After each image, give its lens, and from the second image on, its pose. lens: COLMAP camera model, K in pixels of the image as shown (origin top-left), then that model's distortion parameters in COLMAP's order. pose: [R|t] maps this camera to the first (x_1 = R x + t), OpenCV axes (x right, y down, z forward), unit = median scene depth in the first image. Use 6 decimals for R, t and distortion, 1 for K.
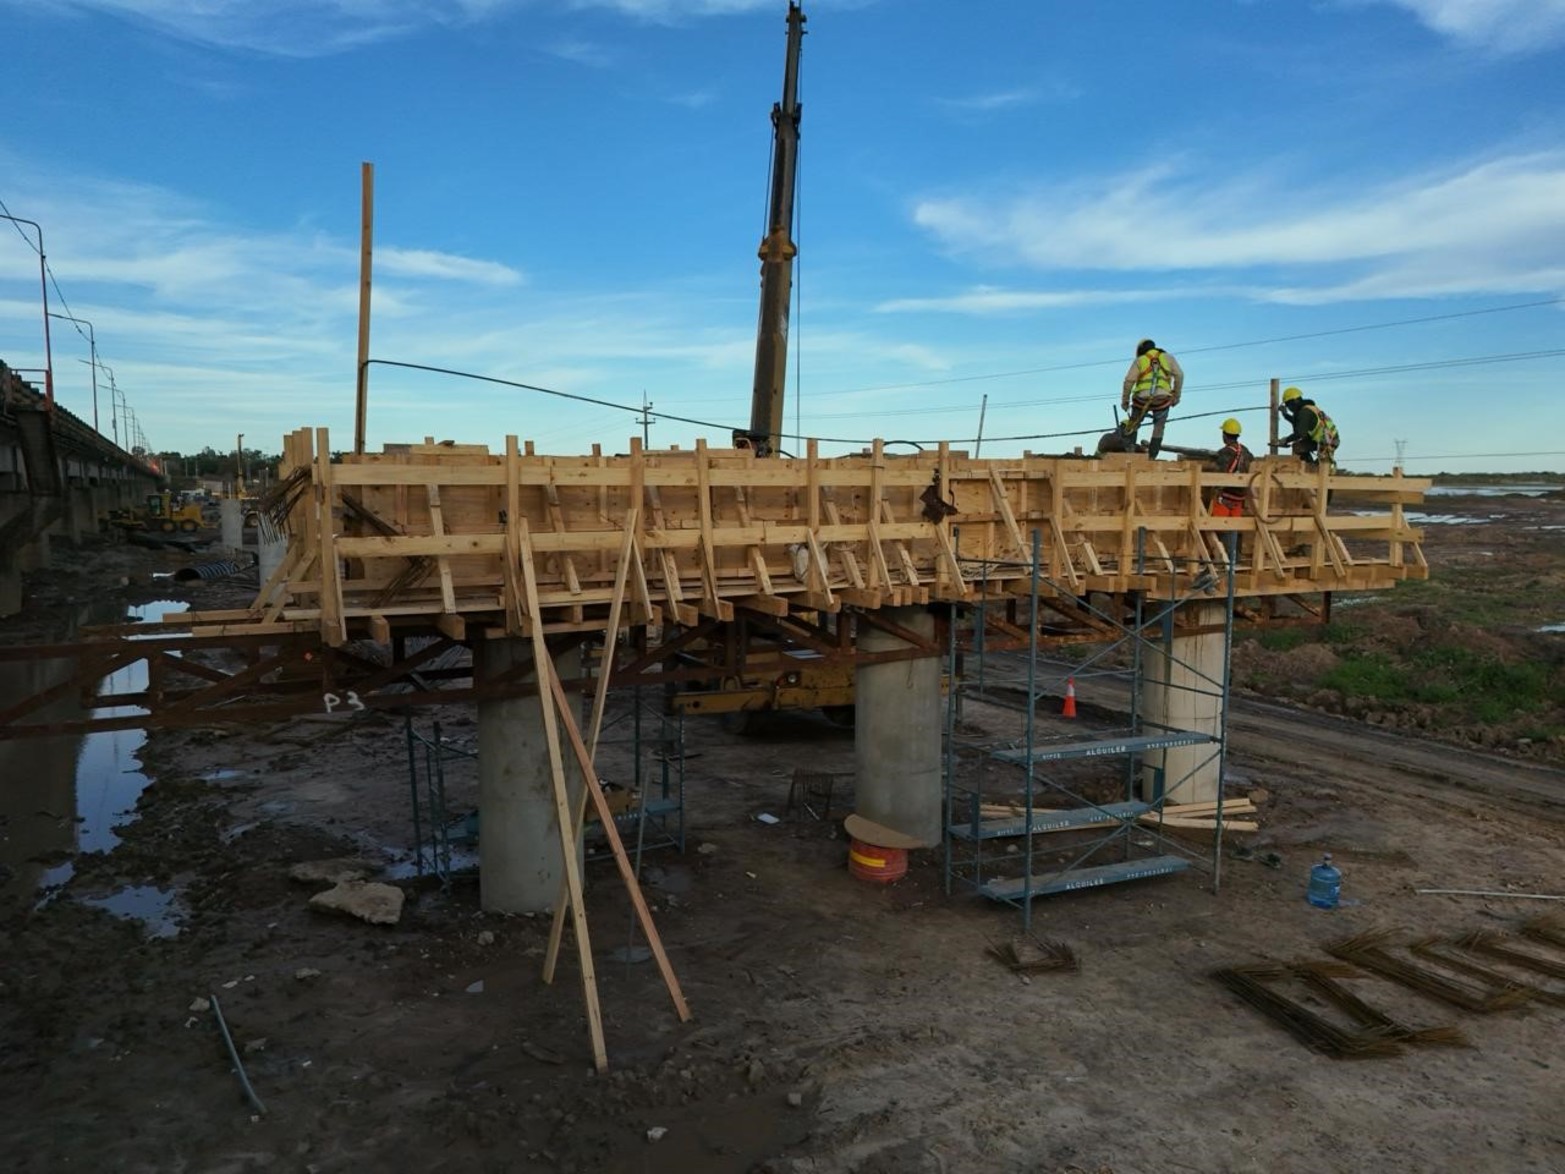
lens RADIAL K [[1143.9, 0, 780.7], [0, 1143.9, 563.7], [0, 0, 1]] dist [0.067009, -0.060524]
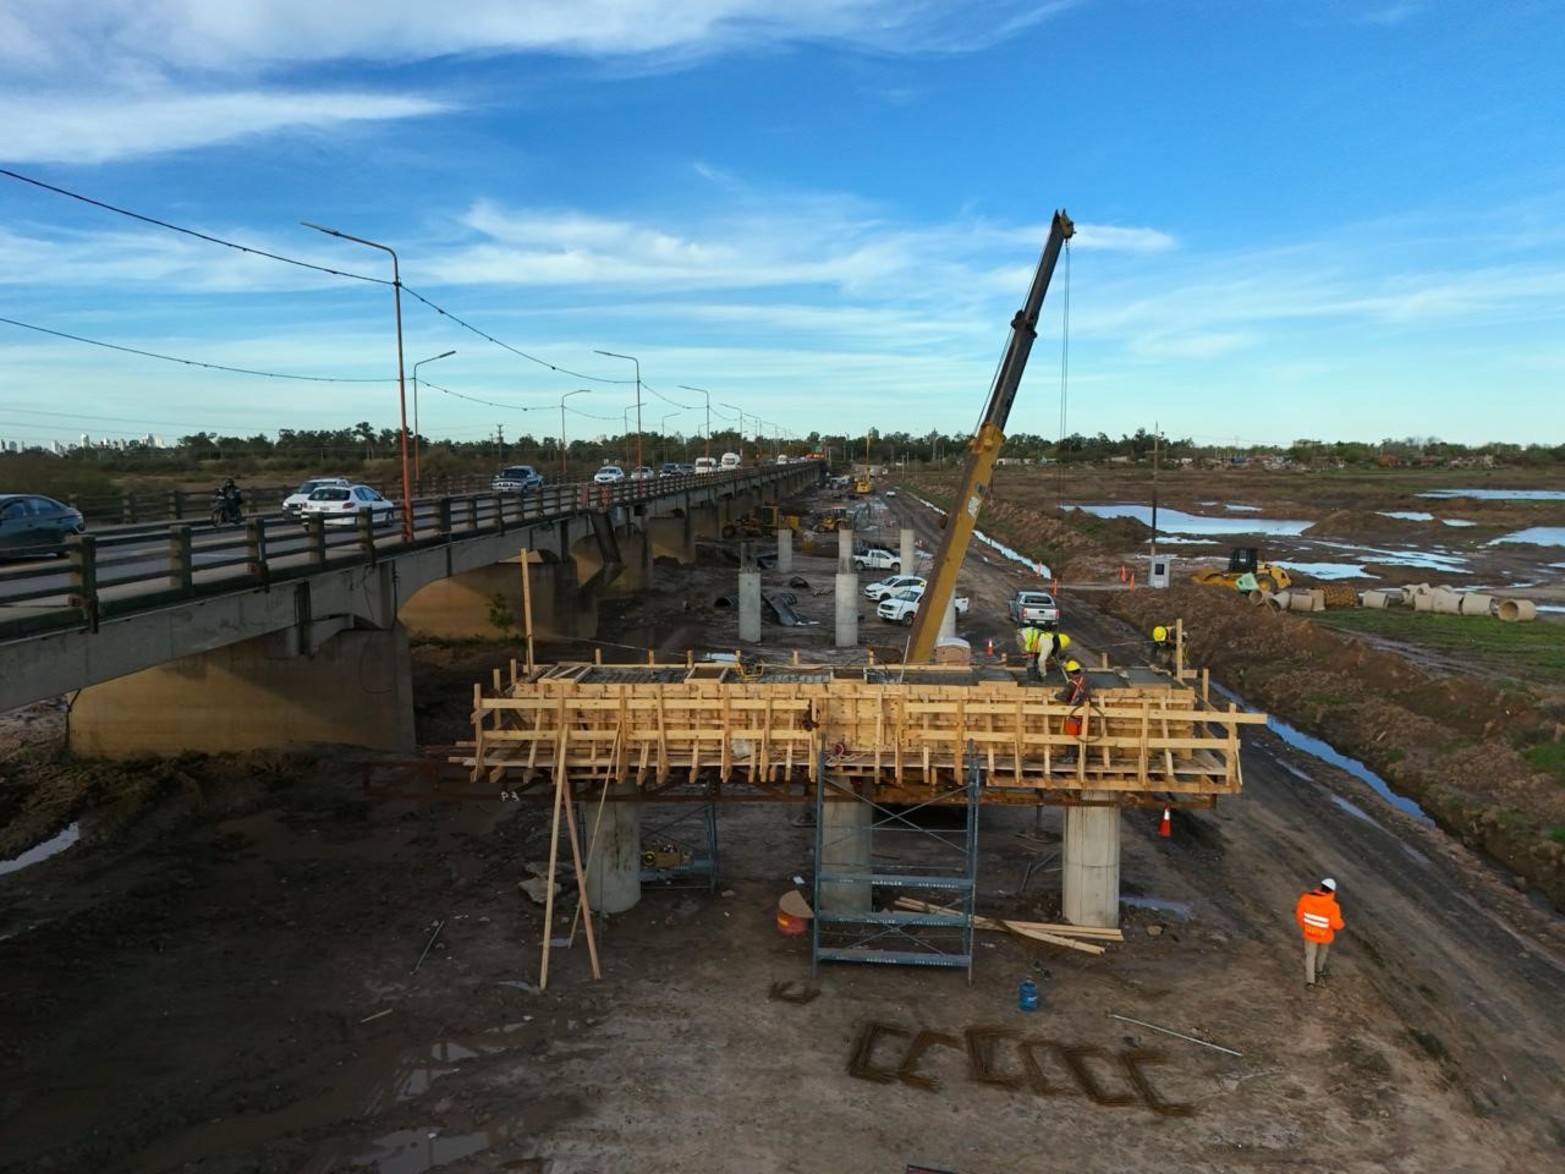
lens RADIAL K [[1143.9, 0, 780.7], [0, 1143.9, 563.7], [0, 0, 1]] dist [0.067009, -0.060524]
pose [[0.859797, 0.042757, -0.508843, 1.019636], [-0.032025, 0.999042, 0.029833, -0.356277], [0.509630, -0.009355, 0.860343, -0.517905]]
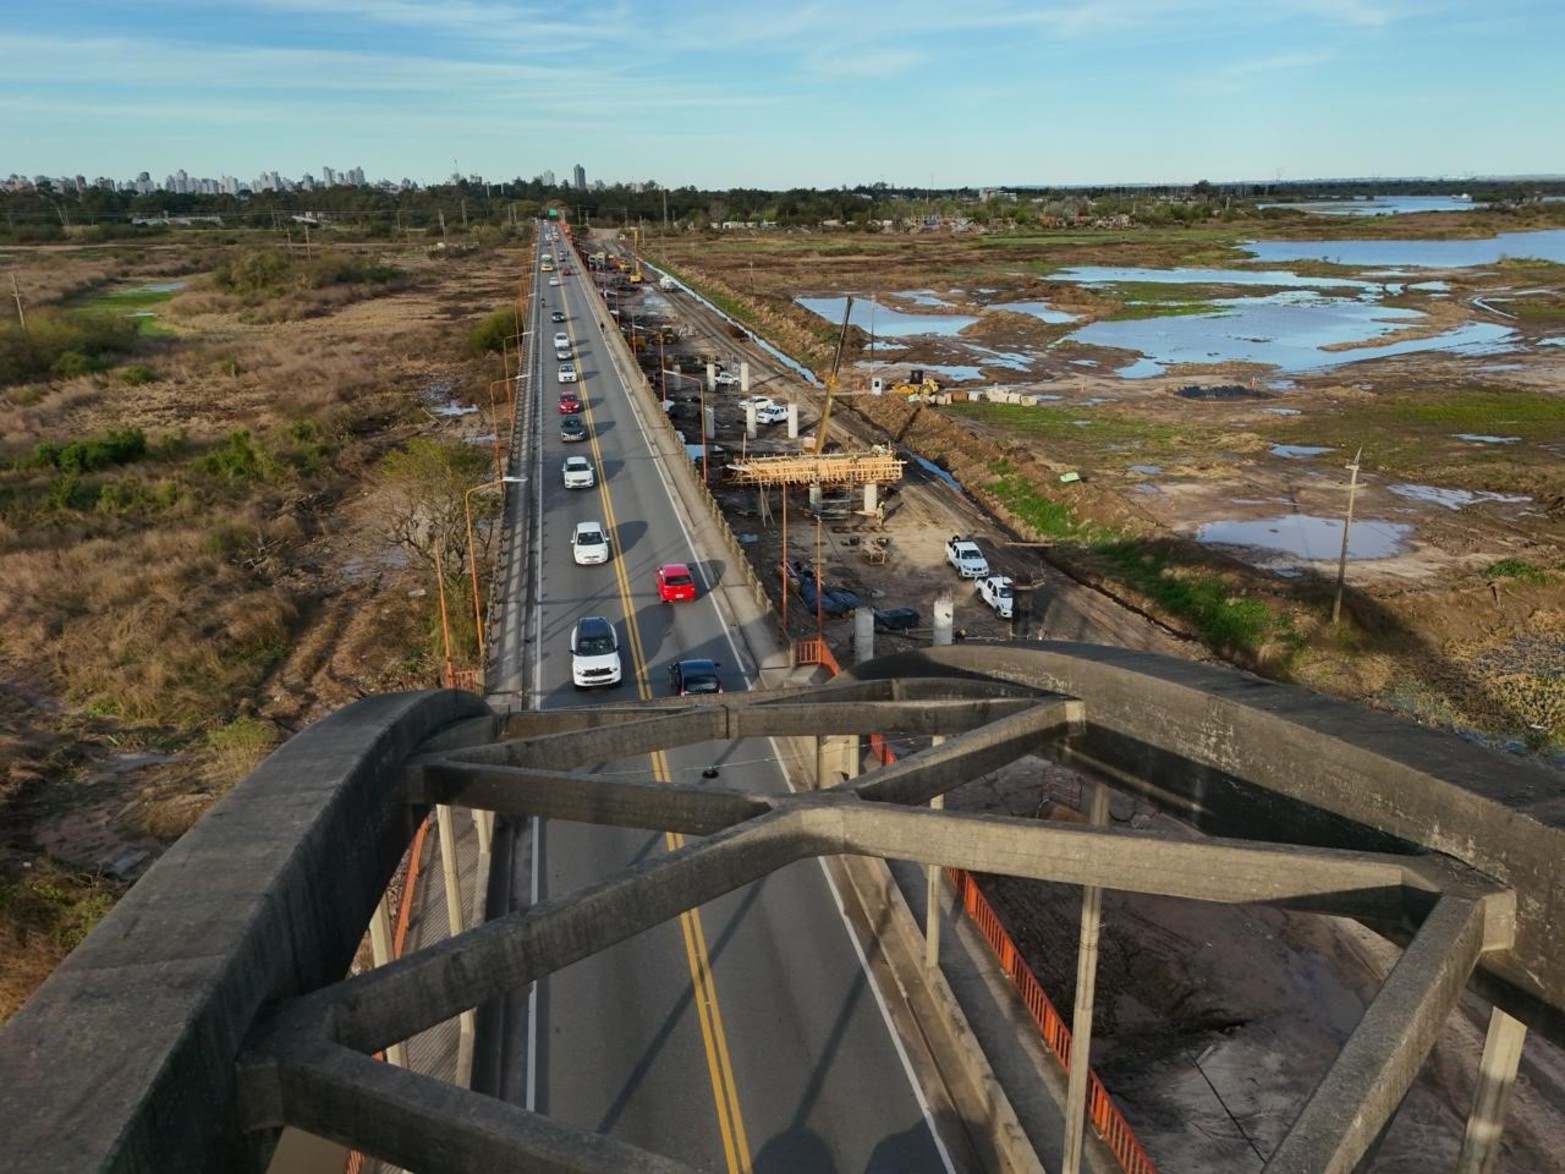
lens RADIAL K [[1143.9, 0, 780.7], [0, 1143.9, 563.7], [0, 0, 1]] dist [0.067009, -0.060524]
pose [[0.959251, 0.079581, -0.271116, 2.204349], [-0.012366, 0.970422, 0.241097, -1.374953], [0.282284, -0.227920, 0.931863, -6.820654]]
